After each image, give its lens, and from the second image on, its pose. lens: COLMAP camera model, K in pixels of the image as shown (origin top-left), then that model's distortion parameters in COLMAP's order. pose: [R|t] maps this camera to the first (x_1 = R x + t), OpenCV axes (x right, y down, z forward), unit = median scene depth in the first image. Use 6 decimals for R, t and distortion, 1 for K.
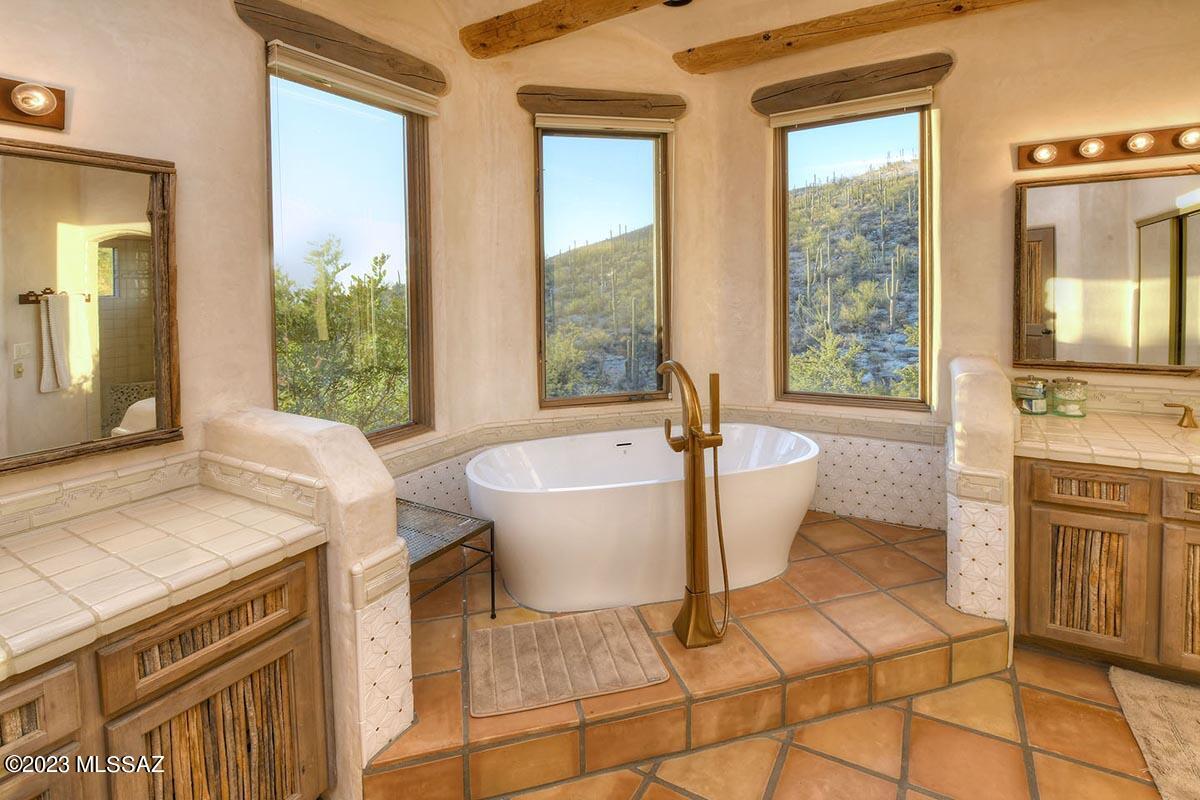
lens RADIAL K [[486.8, 0, 599.8], [0, 486.8, 302.0], [0, 0, 1]] dist [-0.007250, -0.000416]
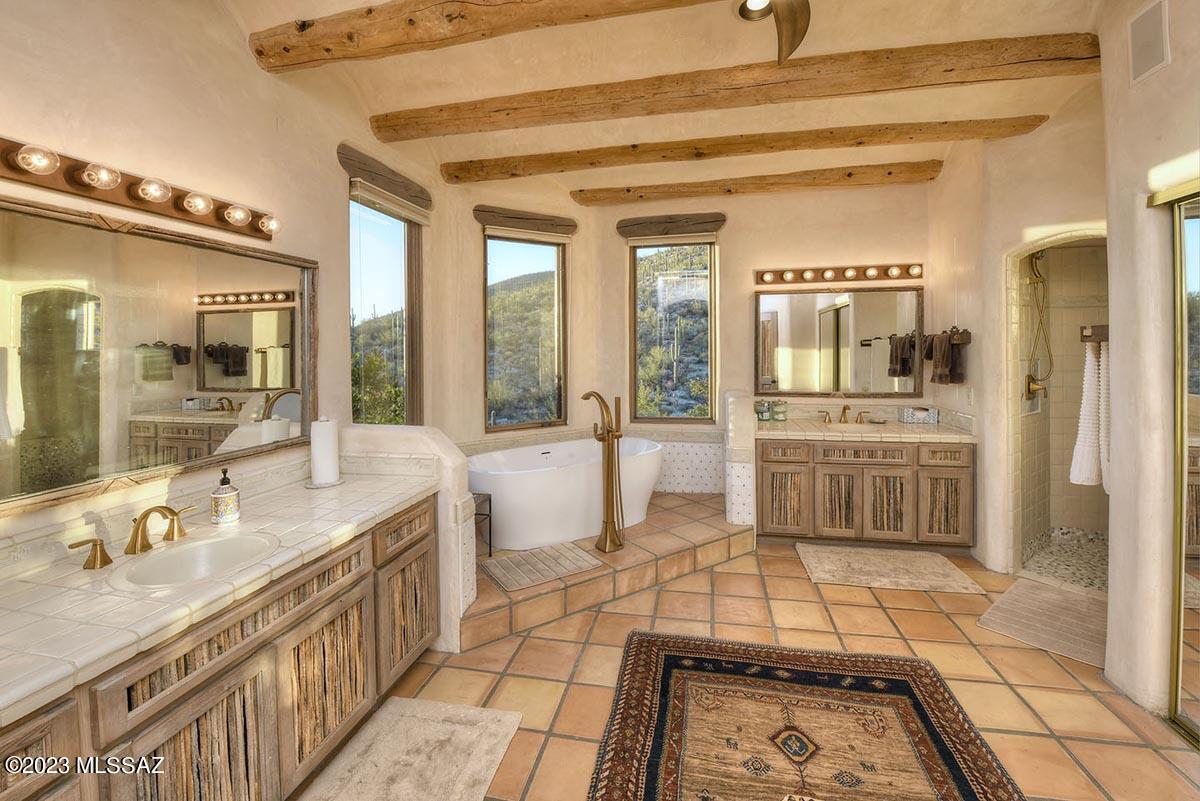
lens RADIAL K [[503.0, 0, 599.9], [0, 503.0, 356.2], [0, 0, 1]] dist [0.000213, -0.000011]
pose [[0.919171, 0.006754, 0.393800, -0.453436], [0.000795, 0.999819, -0.019003, 0.029143], [-0.393858, 0.017779, 0.918999, -0.543807]]
